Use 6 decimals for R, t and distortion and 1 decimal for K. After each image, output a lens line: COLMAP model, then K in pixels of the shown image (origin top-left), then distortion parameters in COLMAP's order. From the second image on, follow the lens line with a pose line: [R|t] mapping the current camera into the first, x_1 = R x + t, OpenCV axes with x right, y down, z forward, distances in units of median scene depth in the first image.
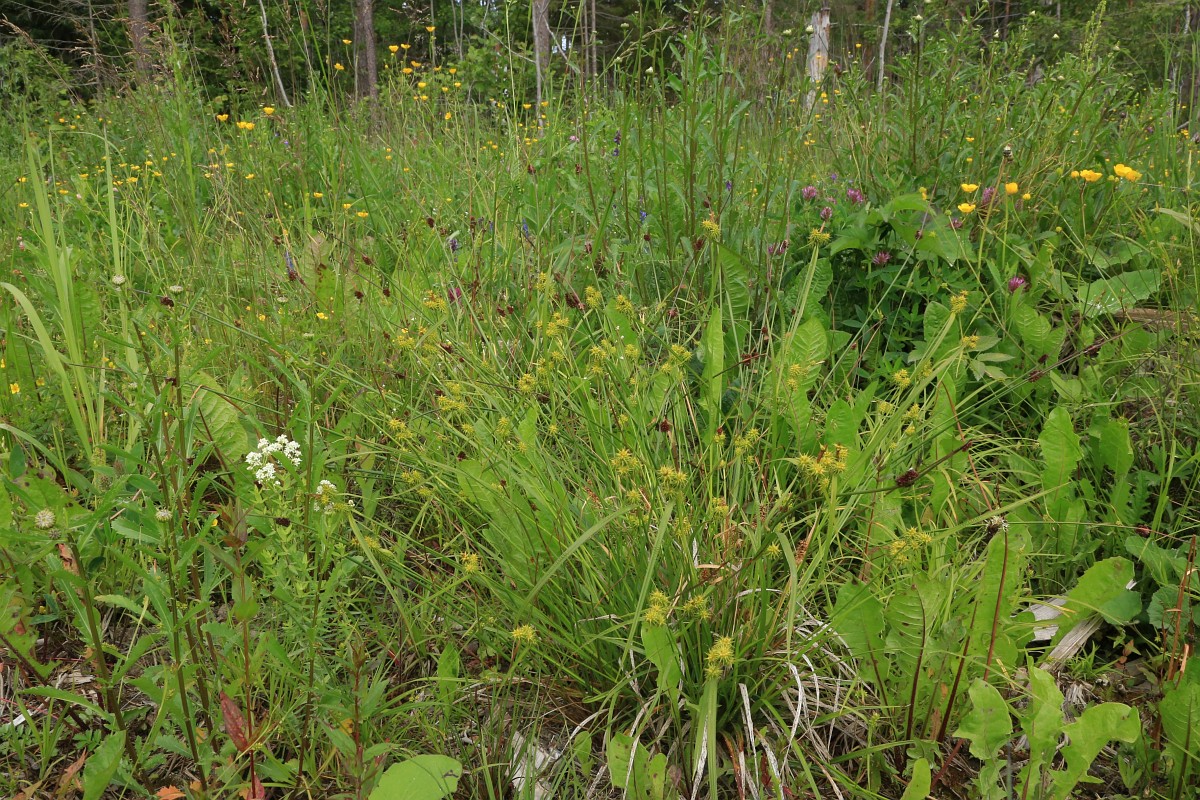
lens RADIAL K [[1050.0, 0, 601.5], [0, 1050.0, 402.2], [0, 0, 1]] dist [-0.015529, 0.024639]
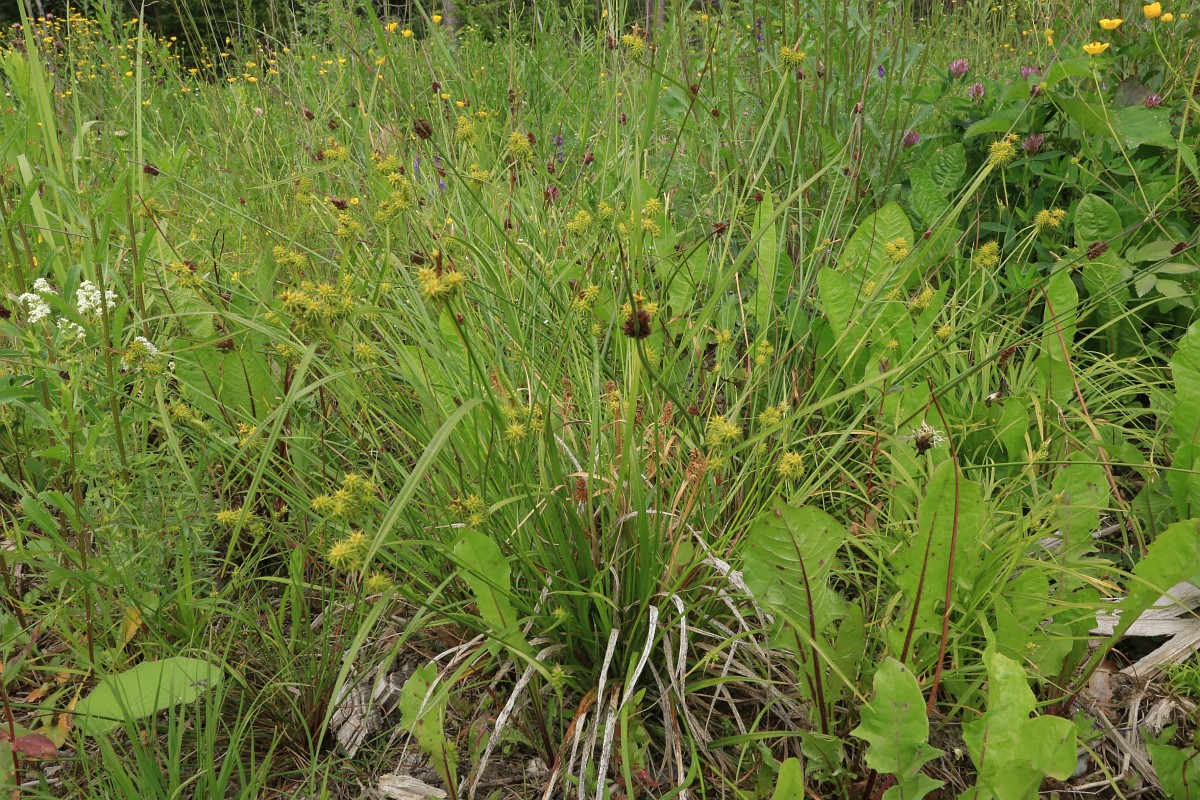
lens RADIAL K [[1050.0, 0, 594.7], [0, 1050.0, 400.9], [0, 0, 1]] dist [-0.015529, 0.024639]
pose [[0.956159, 0.060554, -0.286520, 0.280670], [-0.050320, 0.997809, 0.042958, 0.057326], [0.288493, -0.026657, 0.957111, 0.219679]]
